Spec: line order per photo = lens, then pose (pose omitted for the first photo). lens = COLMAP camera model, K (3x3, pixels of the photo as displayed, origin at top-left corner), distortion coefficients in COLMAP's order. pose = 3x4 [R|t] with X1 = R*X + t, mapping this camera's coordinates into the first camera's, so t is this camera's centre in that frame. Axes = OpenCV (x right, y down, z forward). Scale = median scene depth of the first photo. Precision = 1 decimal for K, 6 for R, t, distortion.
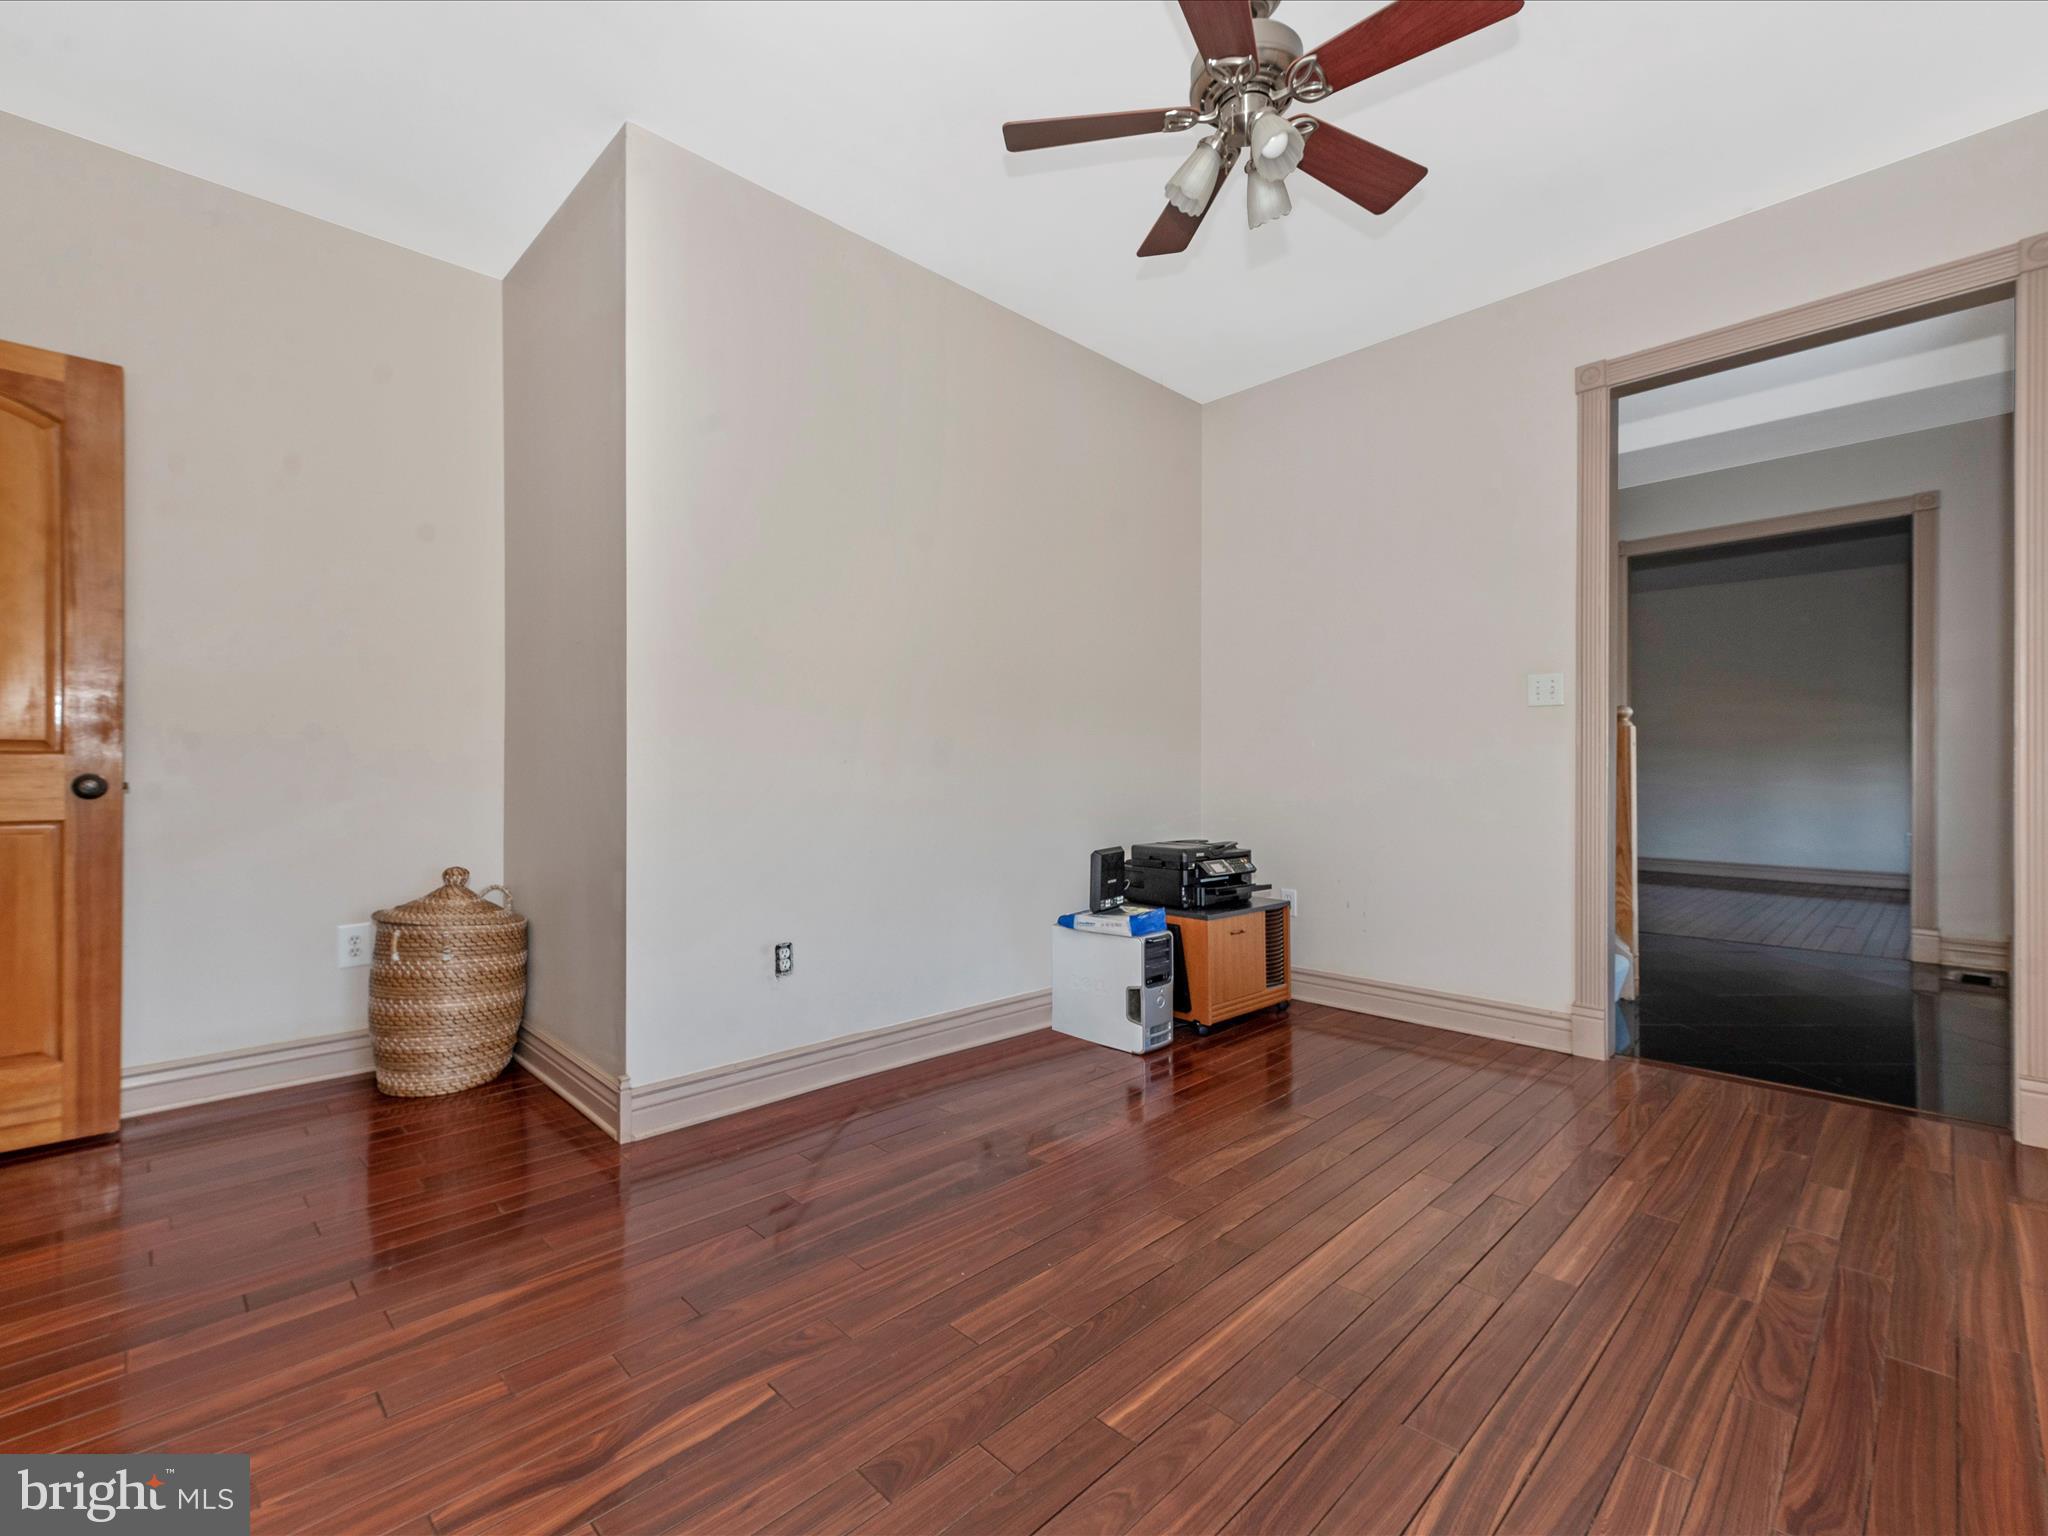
lens RADIAL K [[914.8, 0, 1013.7], [0, 914.8, 772.3], [0, 0, 1]] dist [0.005457, 0.000312]
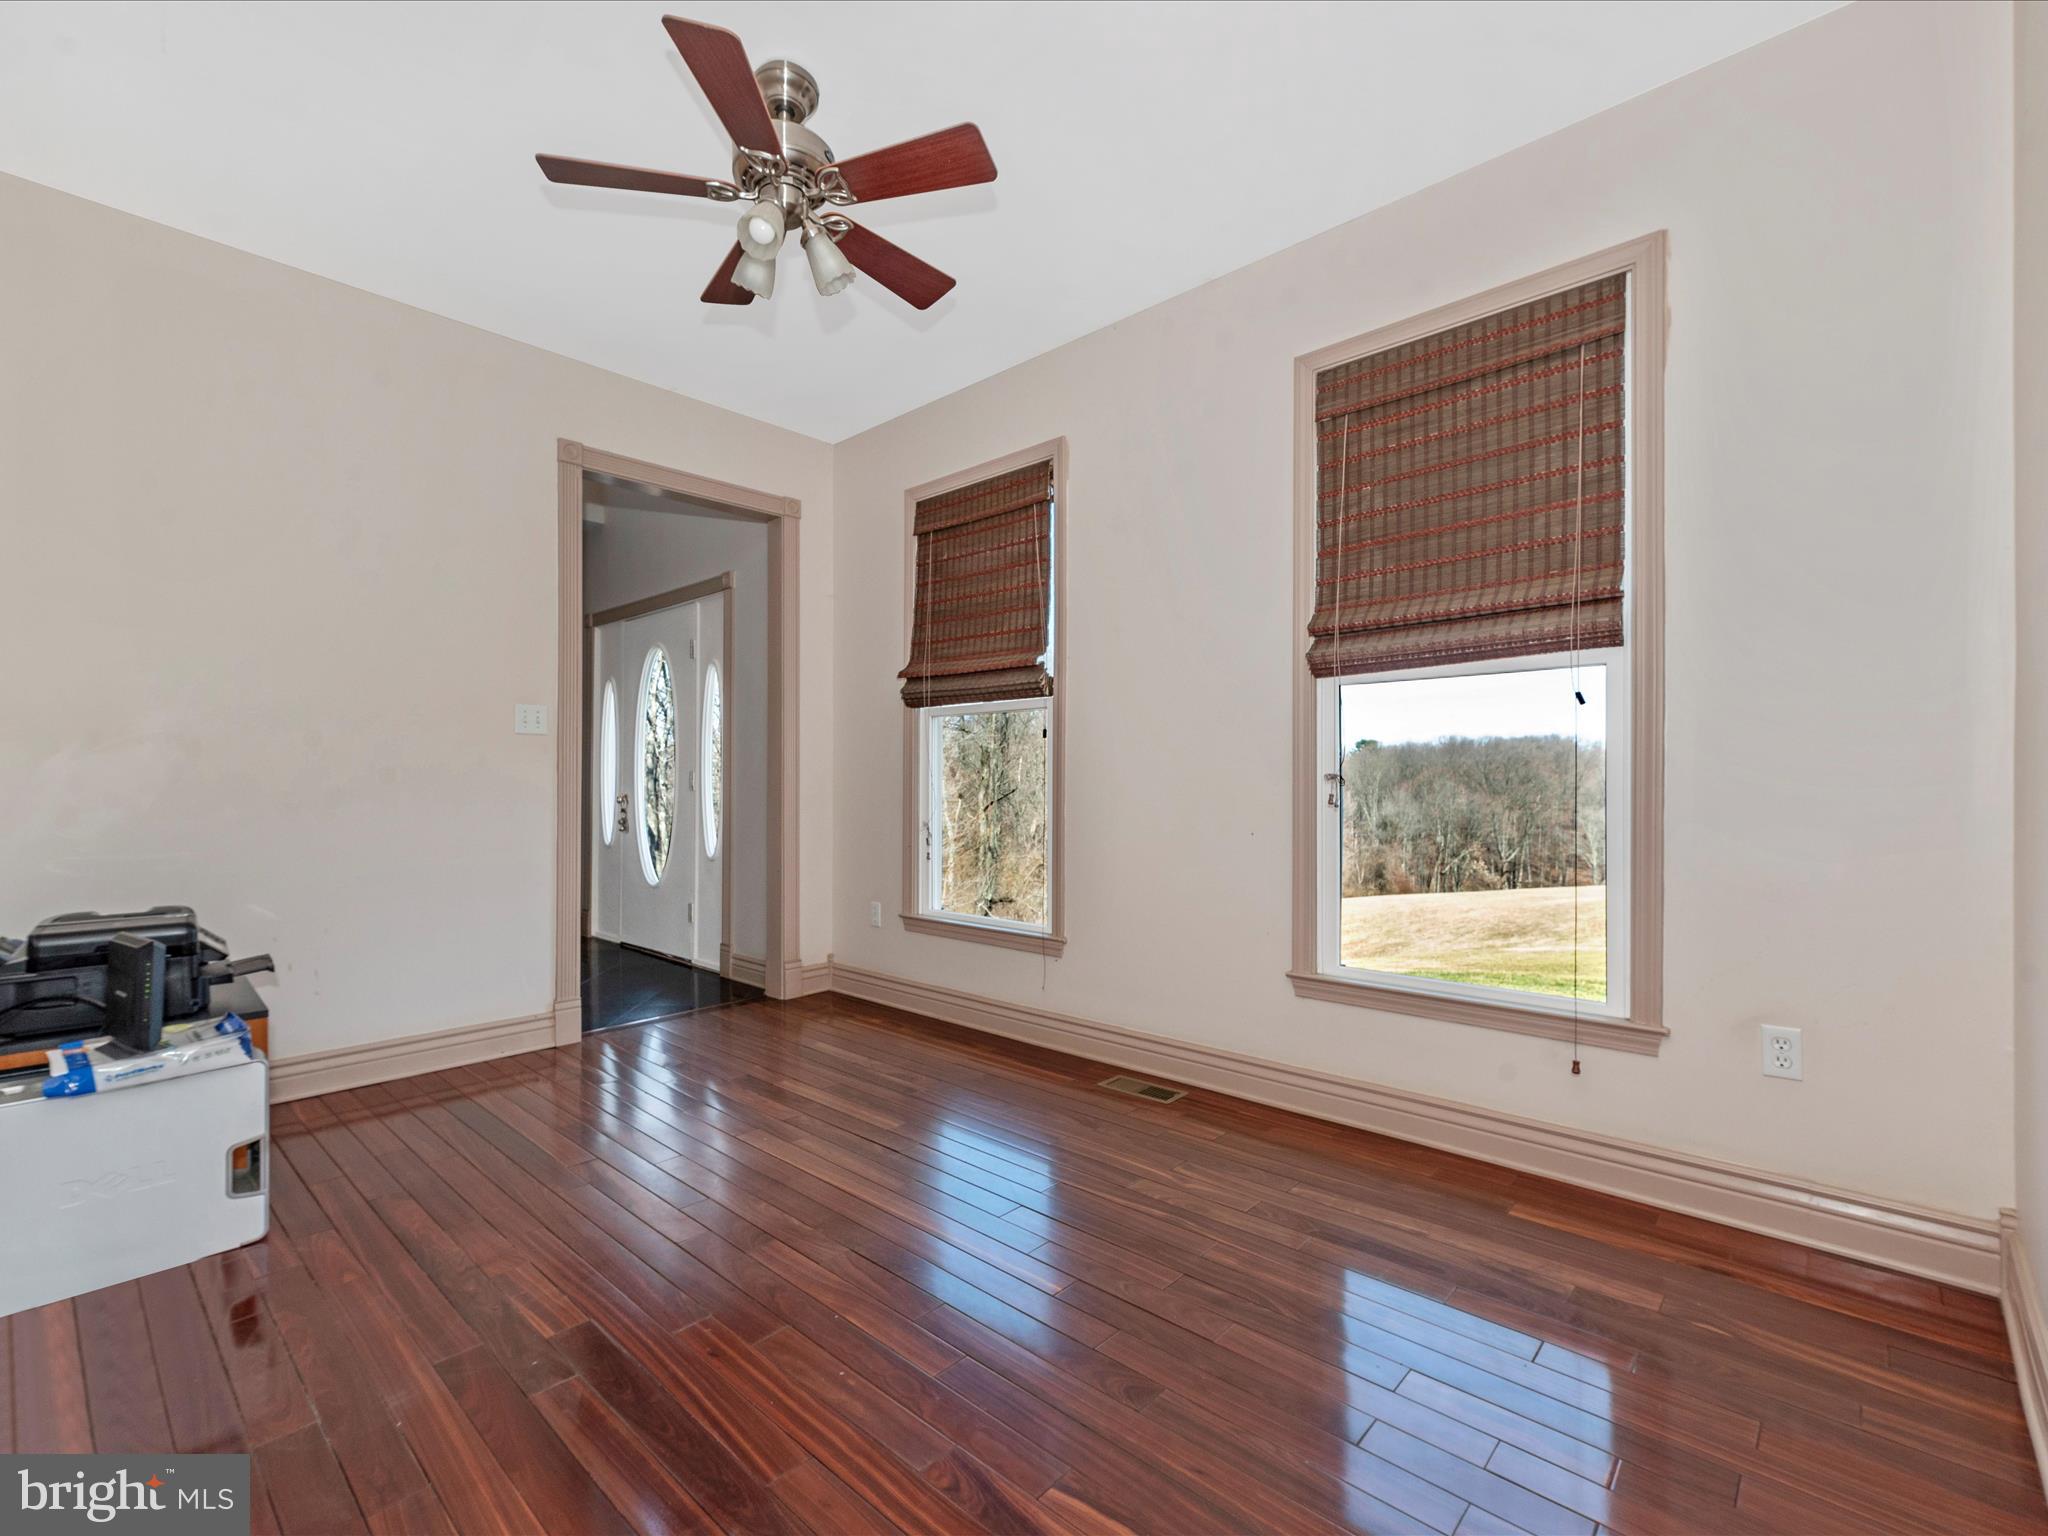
lens RADIAL K [[914.8, 0, 1010.2], [0, 914.8, 779.0], [0, 0, 1]] dist [0.005457, 0.000312]
pose [[-0.043968, 0.000791, 0.999033, -0.535343], [0.003161, 0.999995, -0.000652, -0.017430], [-0.999028, 0.003129, -0.043970, 0.489328]]
